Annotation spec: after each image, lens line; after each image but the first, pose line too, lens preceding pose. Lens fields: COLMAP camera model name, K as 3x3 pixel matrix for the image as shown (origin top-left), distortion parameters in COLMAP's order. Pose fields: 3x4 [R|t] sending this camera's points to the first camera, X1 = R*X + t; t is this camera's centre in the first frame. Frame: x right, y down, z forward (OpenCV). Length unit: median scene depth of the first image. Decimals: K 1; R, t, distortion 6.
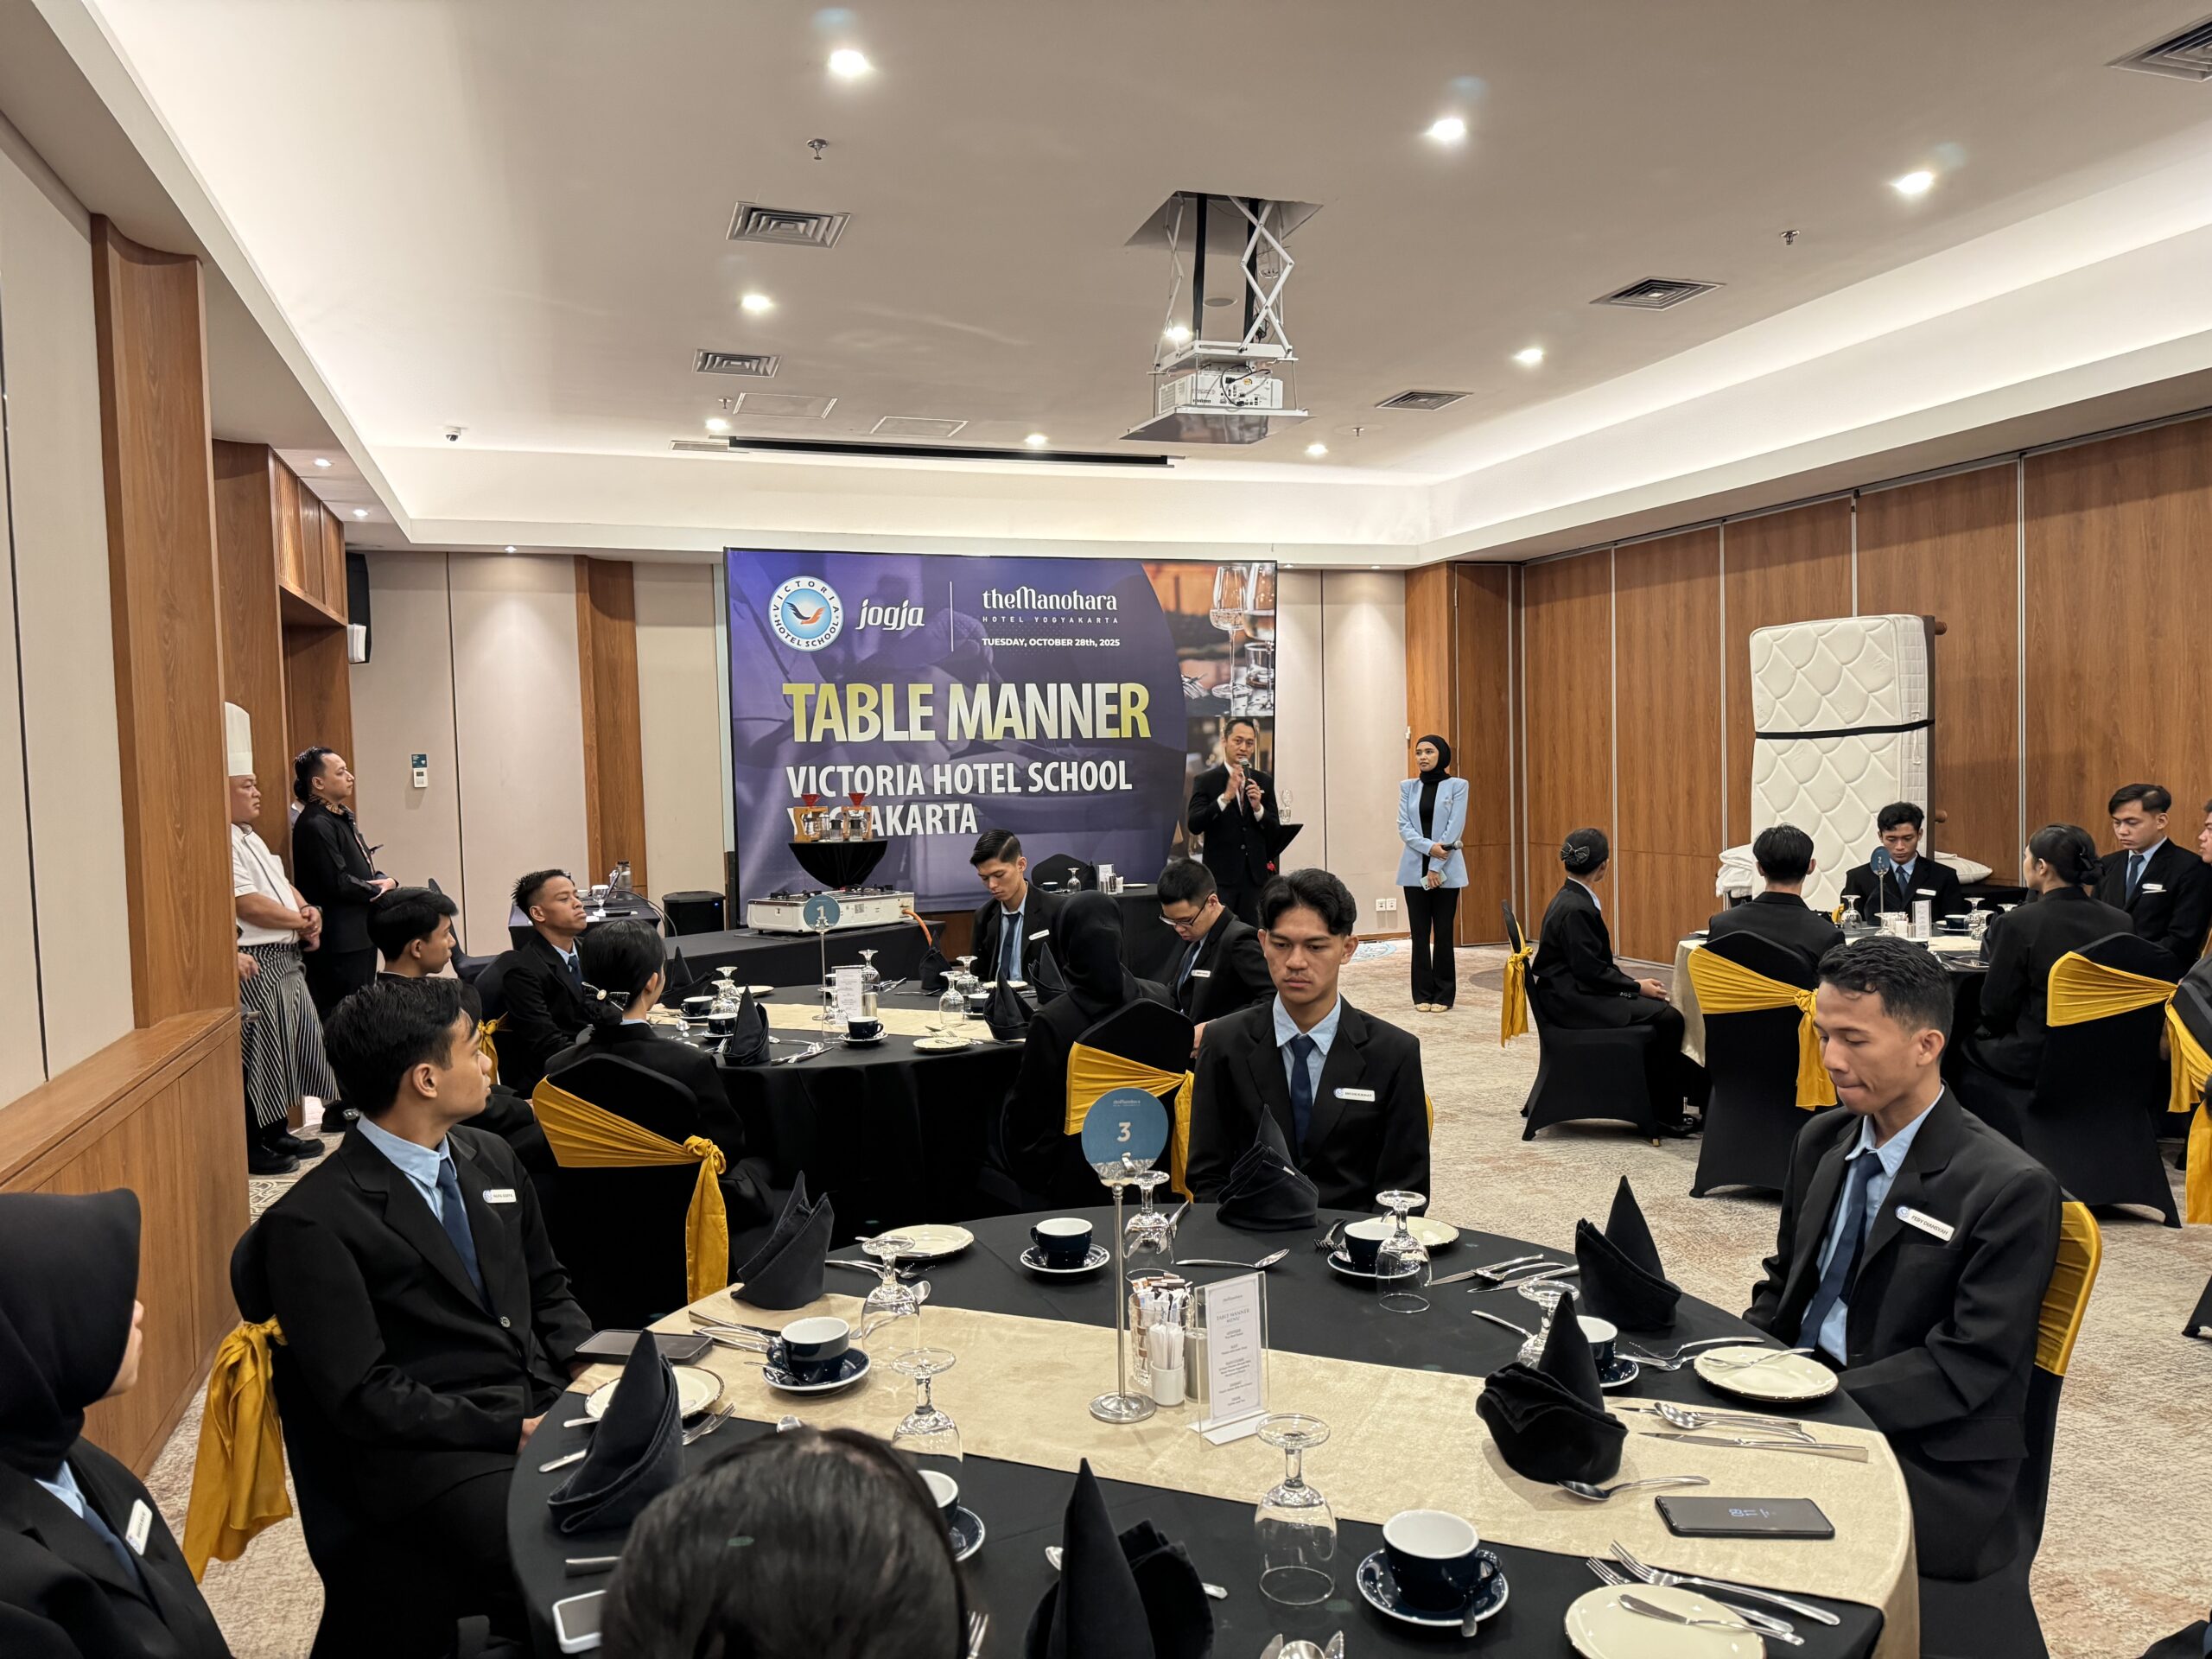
lens RADIAL K [[1559.8, 0, 1111.8], [0, 1559.8, 831.3], [0, 0, 1]] dist [0.075575, -0.098013]
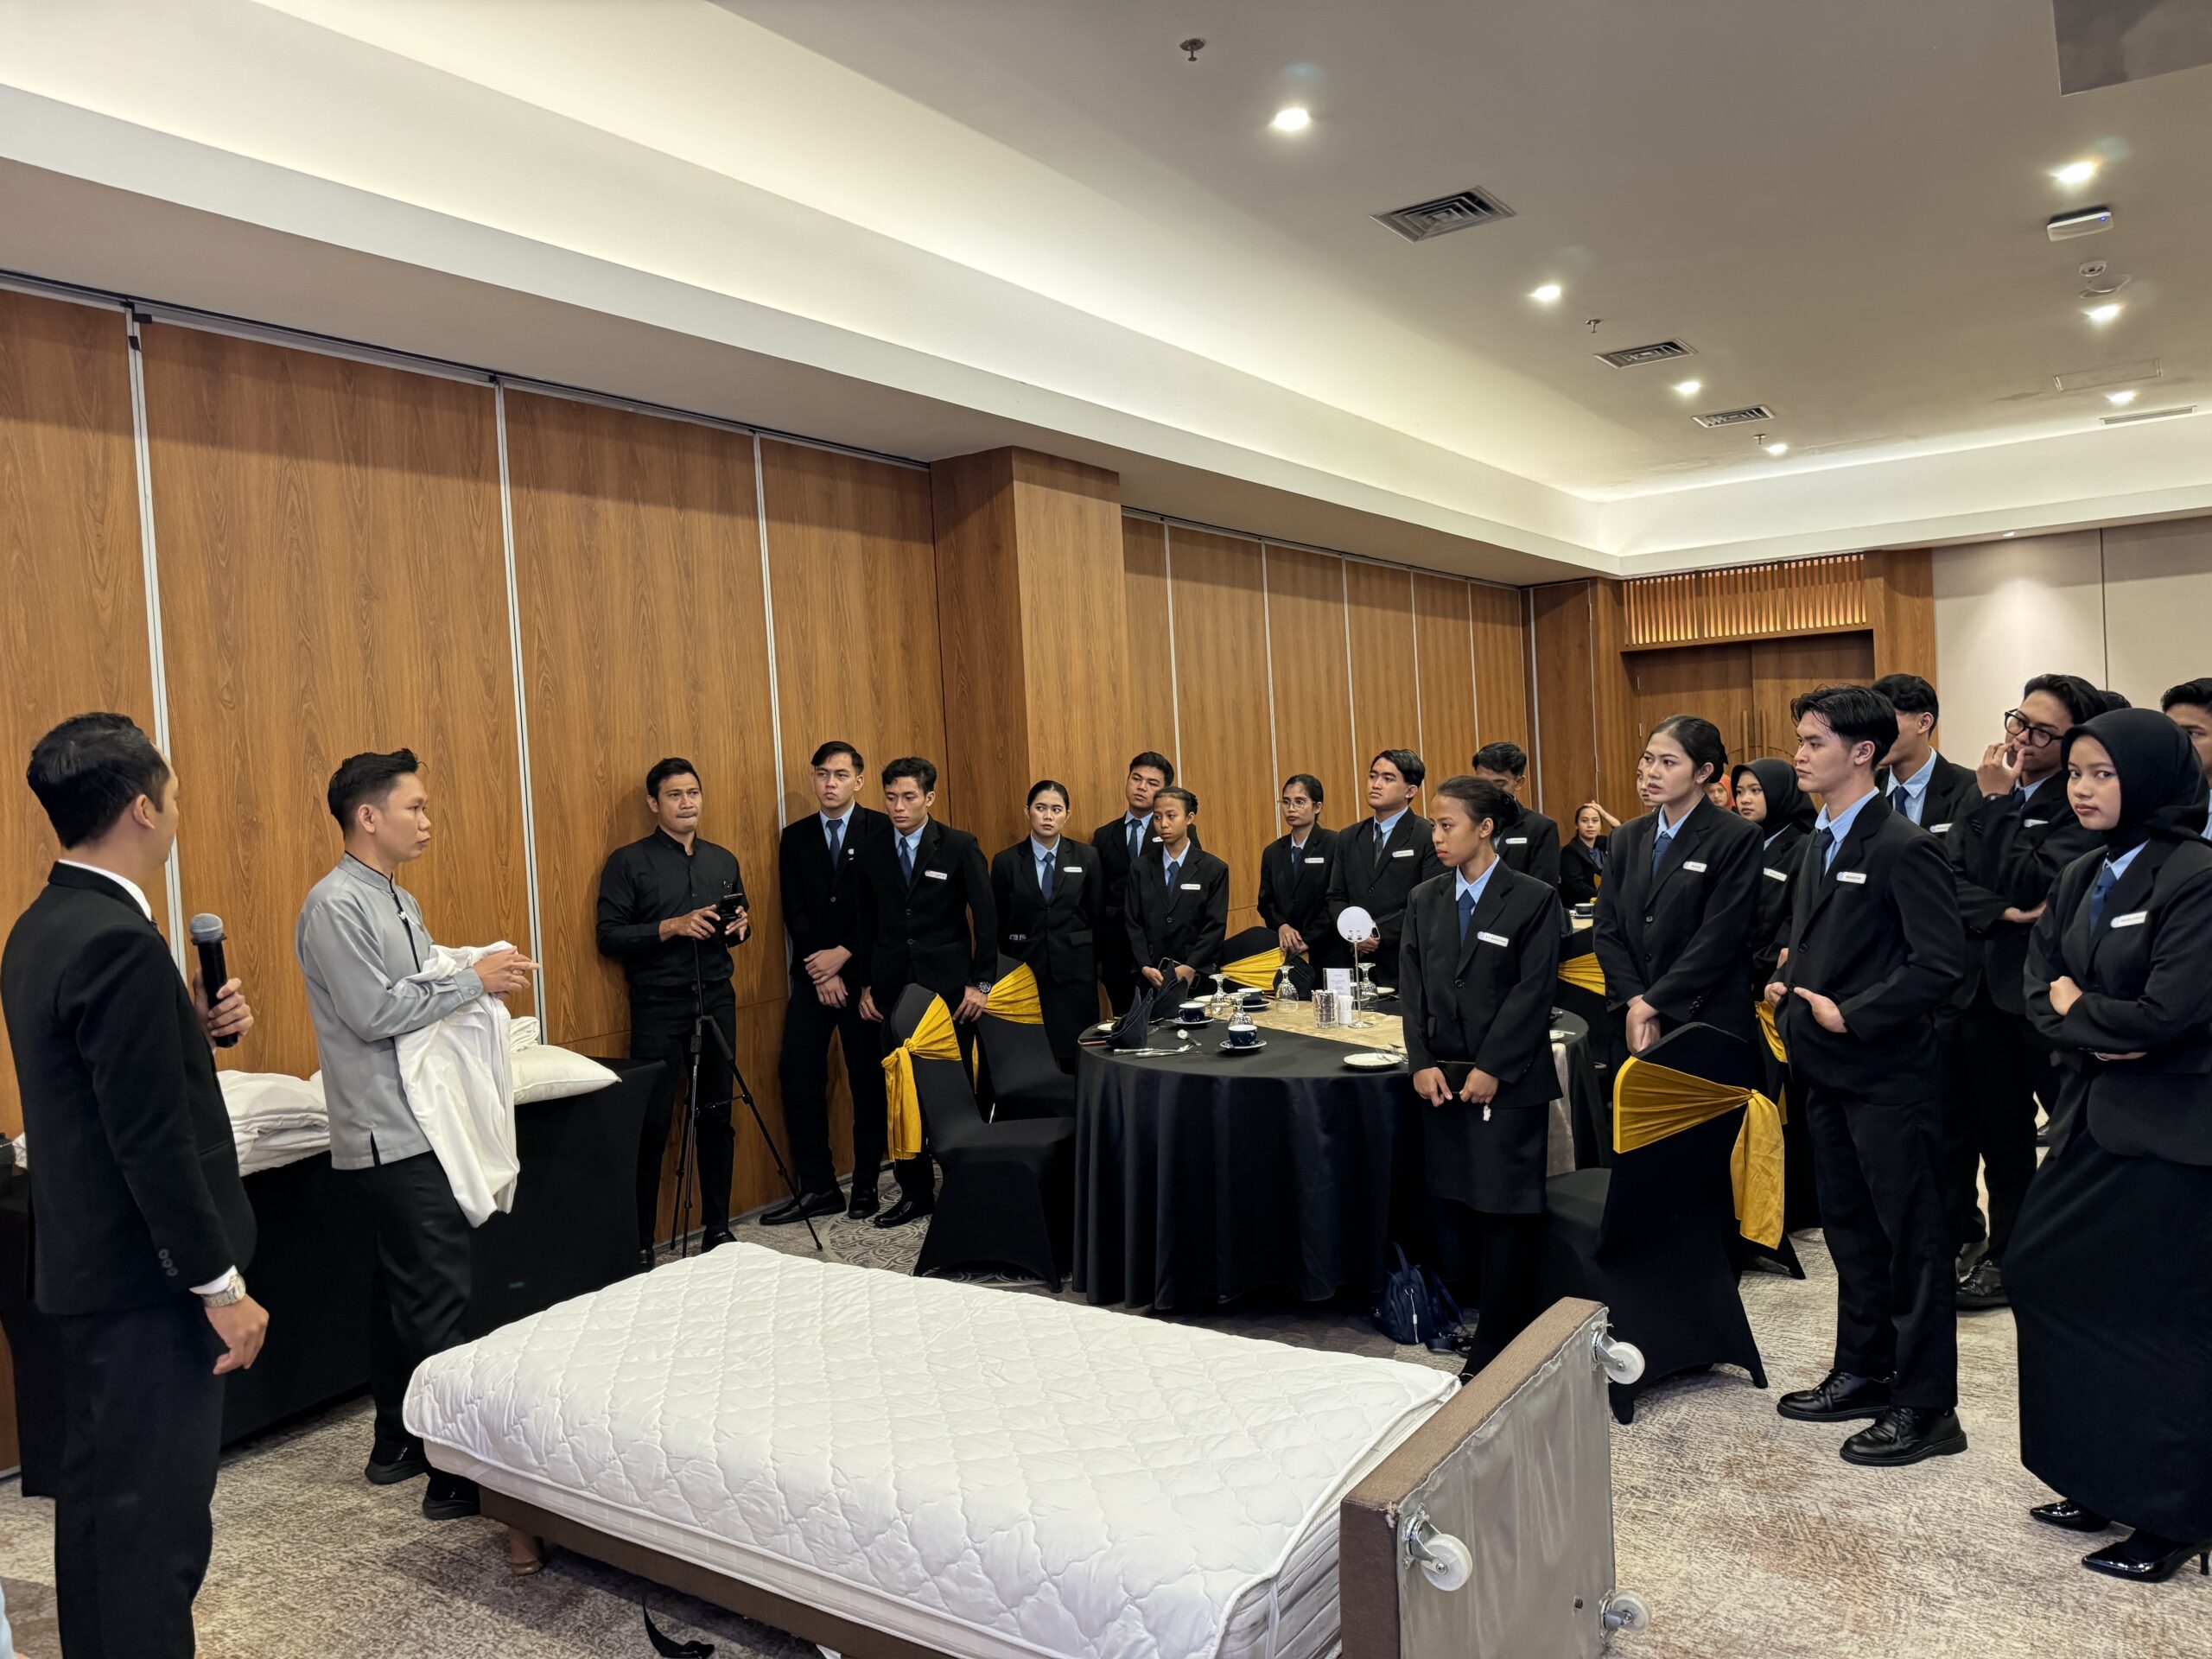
lens RADIAL K [[1559.8, 0, 1107.1], [0, 1559.8, 842.0], [0, 0, 1]] dist [0.075575, -0.098013]
pose [[-0.599358, 0.025846, 0.800063, -0.054319], [0.103209, 0.993631, 0.045218, -0.044176], [-0.793799, 0.109676, -0.598209, 0.919991]]
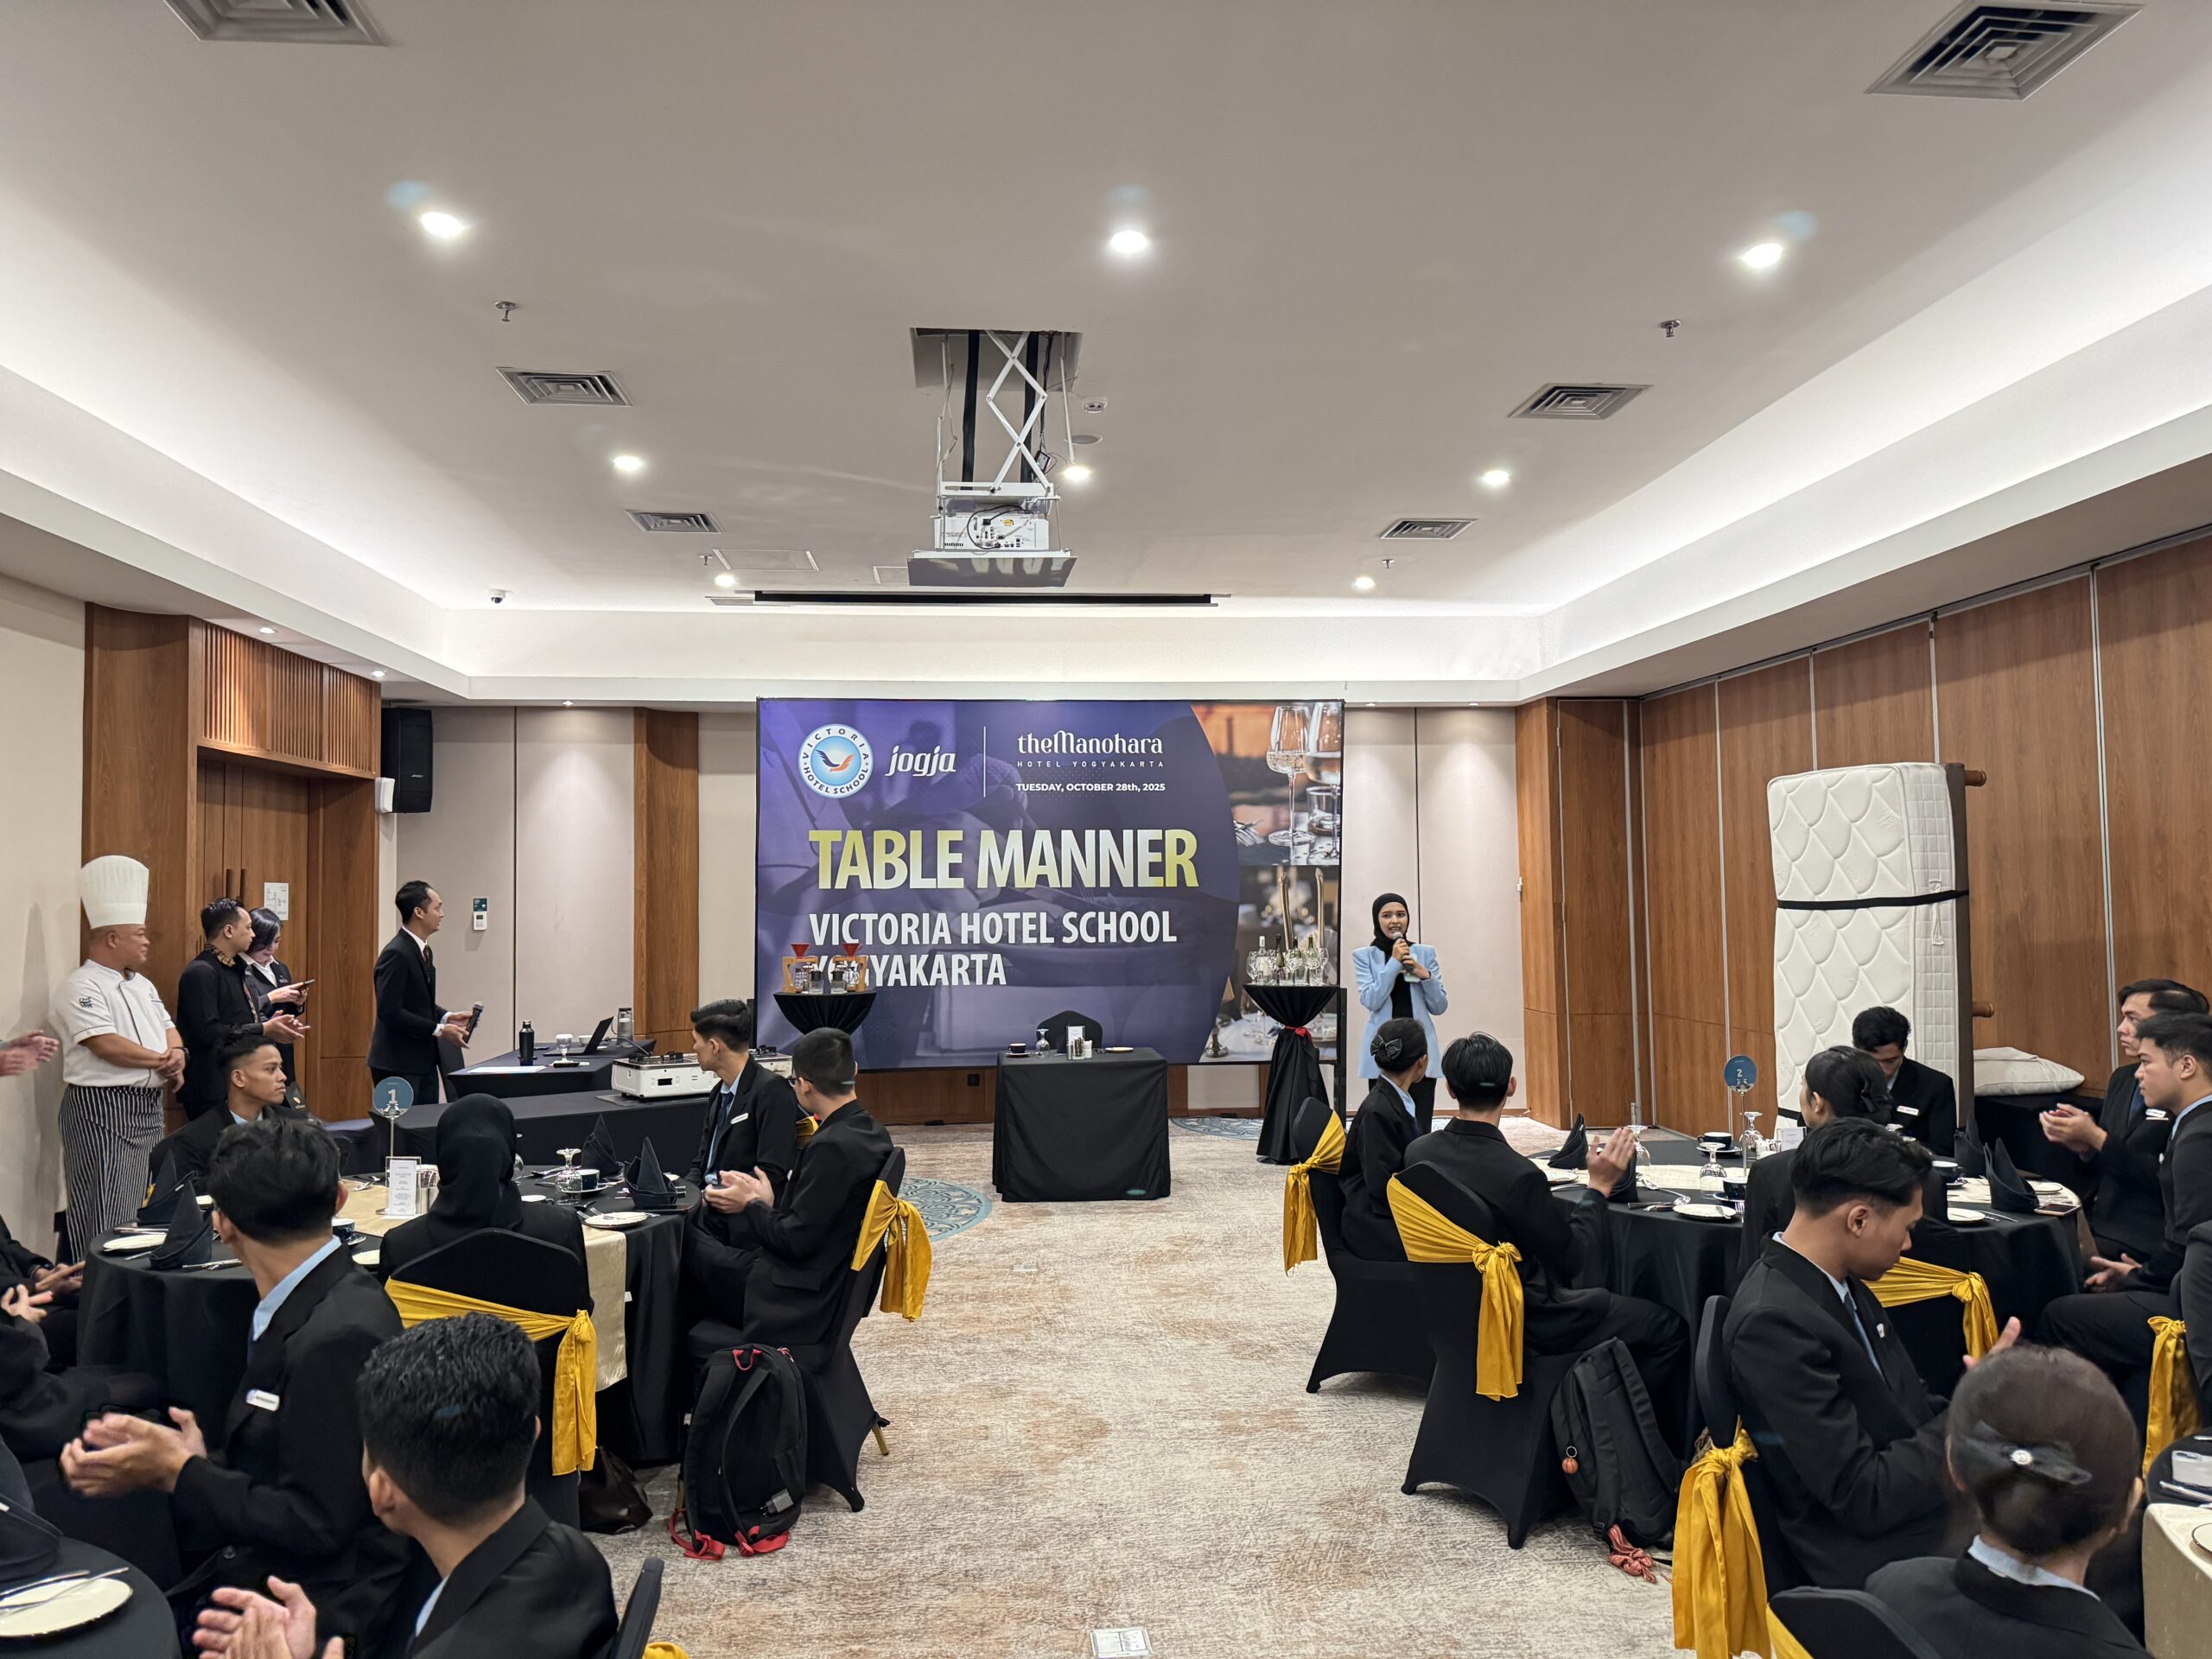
lens RADIAL K [[1559.8, 0, 1116.3], [0, 1559.8, 819.4], [0, 0, 1]] dist [0.075575, -0.098013]
pose [[0.972288, 0.002546, -0.233772, 0.210174], [-0.023458, 0.995956, -0.086720, -0.019222], [0.232606, 0.089801, 0.968416, 0.077695]]
